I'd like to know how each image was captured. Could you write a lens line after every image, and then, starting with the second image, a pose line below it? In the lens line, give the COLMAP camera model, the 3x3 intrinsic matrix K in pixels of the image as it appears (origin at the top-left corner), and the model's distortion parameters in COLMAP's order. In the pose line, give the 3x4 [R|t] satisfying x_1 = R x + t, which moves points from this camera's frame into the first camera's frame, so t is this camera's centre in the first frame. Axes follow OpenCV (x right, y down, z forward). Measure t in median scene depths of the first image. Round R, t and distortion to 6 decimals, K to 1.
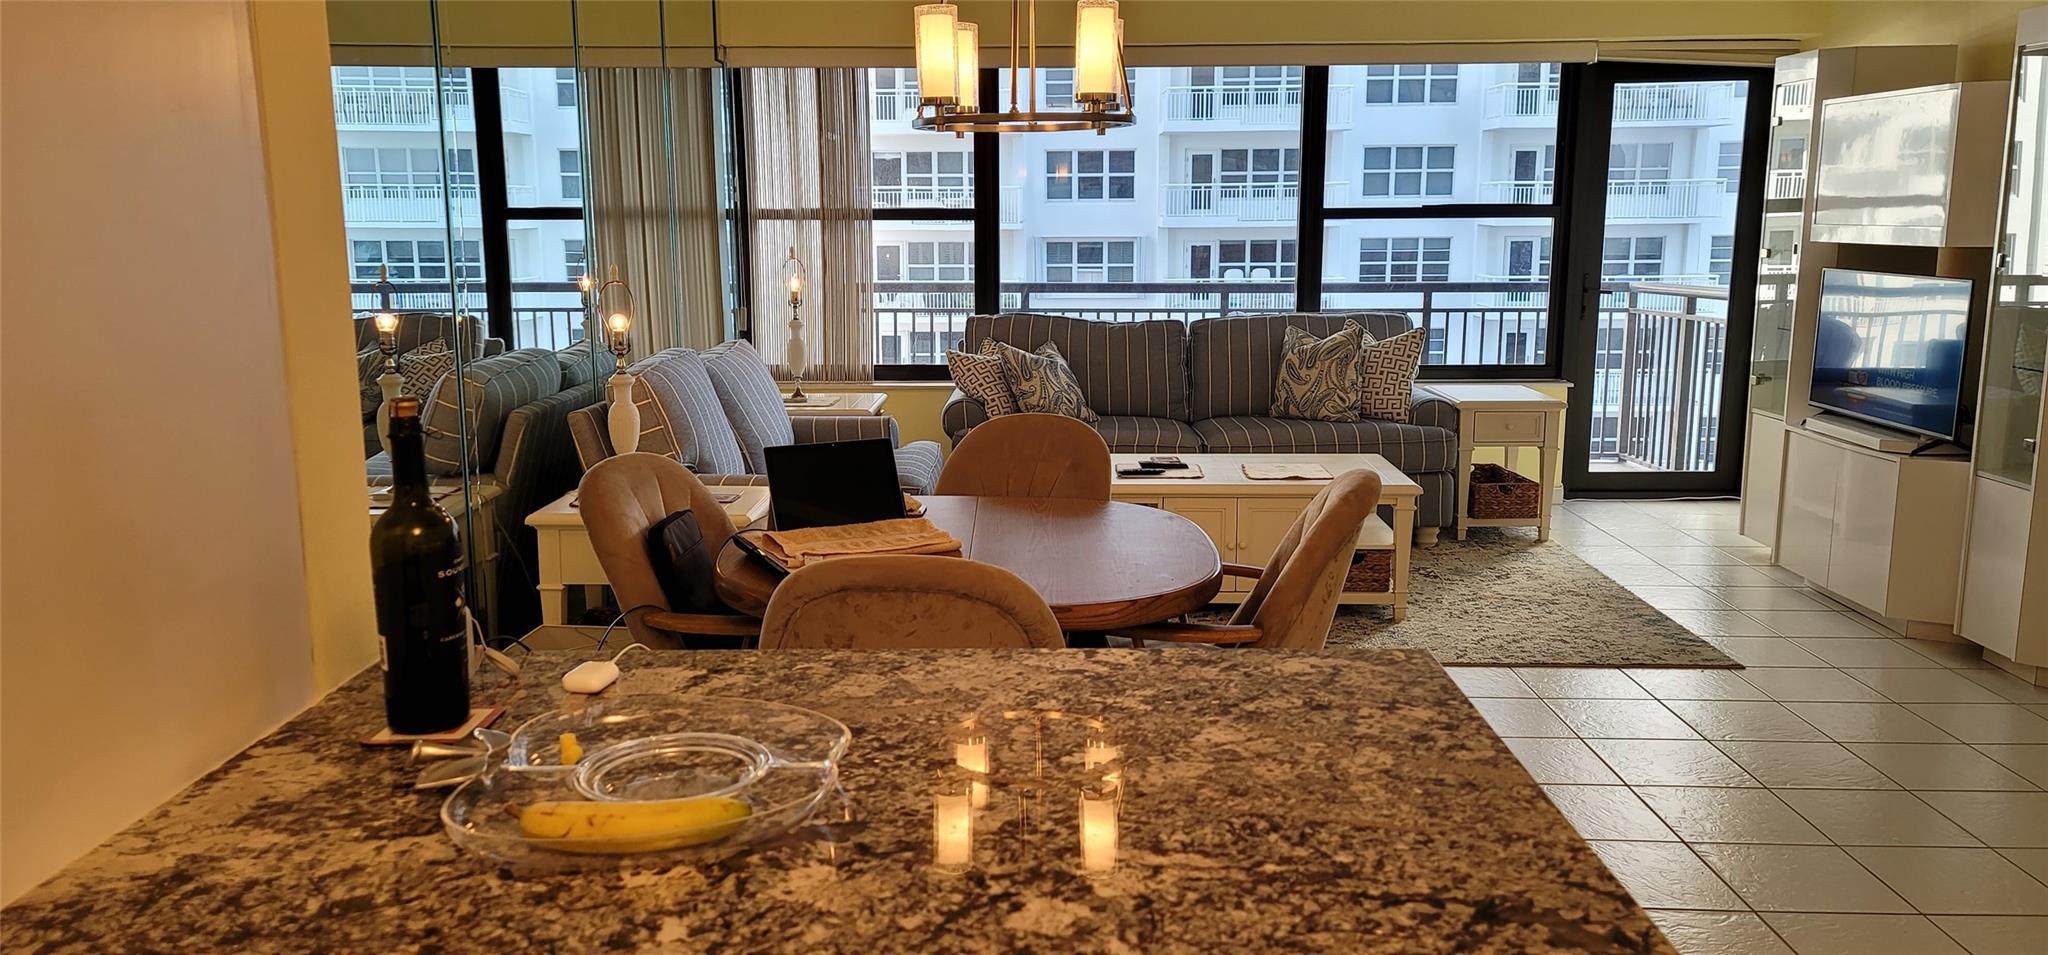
lens RADIAL K [[1499.7, 0, 1029.7], [0, 1499.7, 454.8], [0, 0, 1]] dist [0.072734, -0.107938]
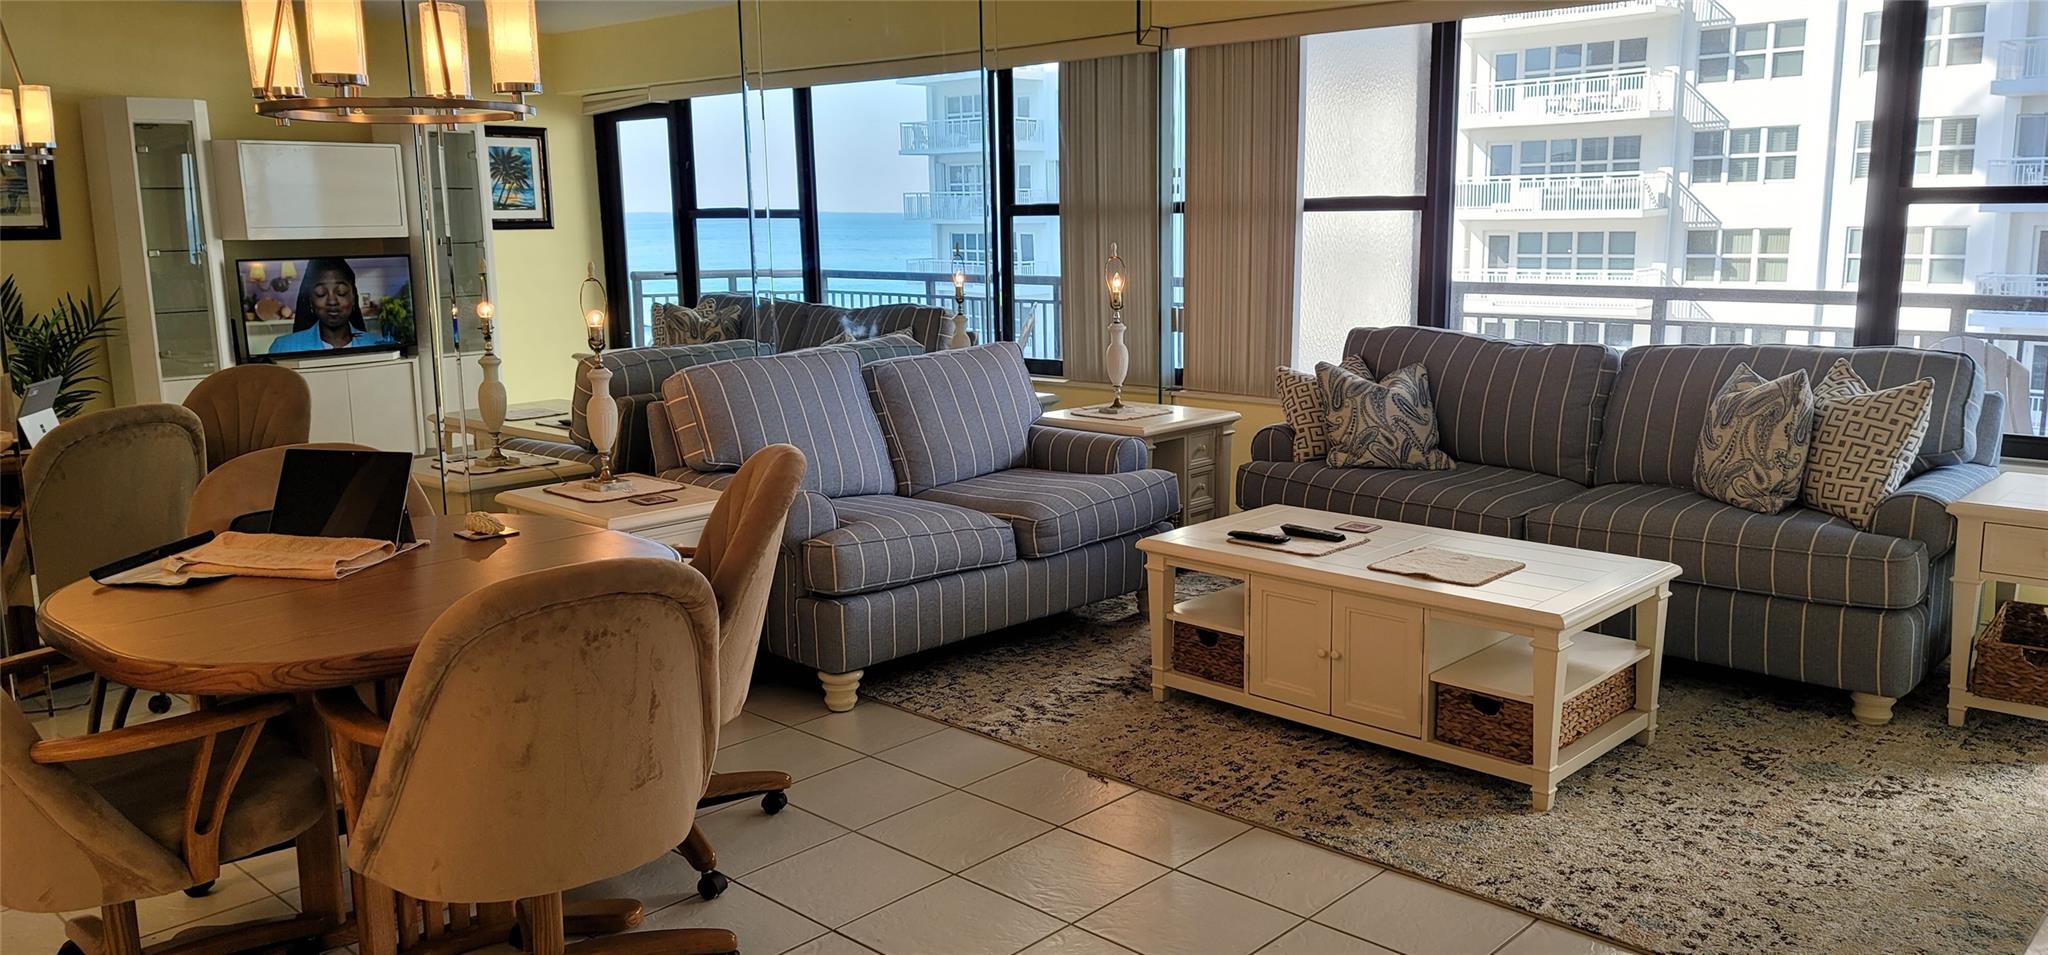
lens RADIAL K [[1499.7, 0, 1029.7], [0, 1499.7, 454.8], [0, 0, 1]] dist [0.072734, -0.107938]
pose [[0.732167, 0.102787, -0.673325, 0.418137], [-0.098746, 0.994122, 0.044383, -0.044190], [0.673929, 0.033992, 0.738014, 0.281939]]
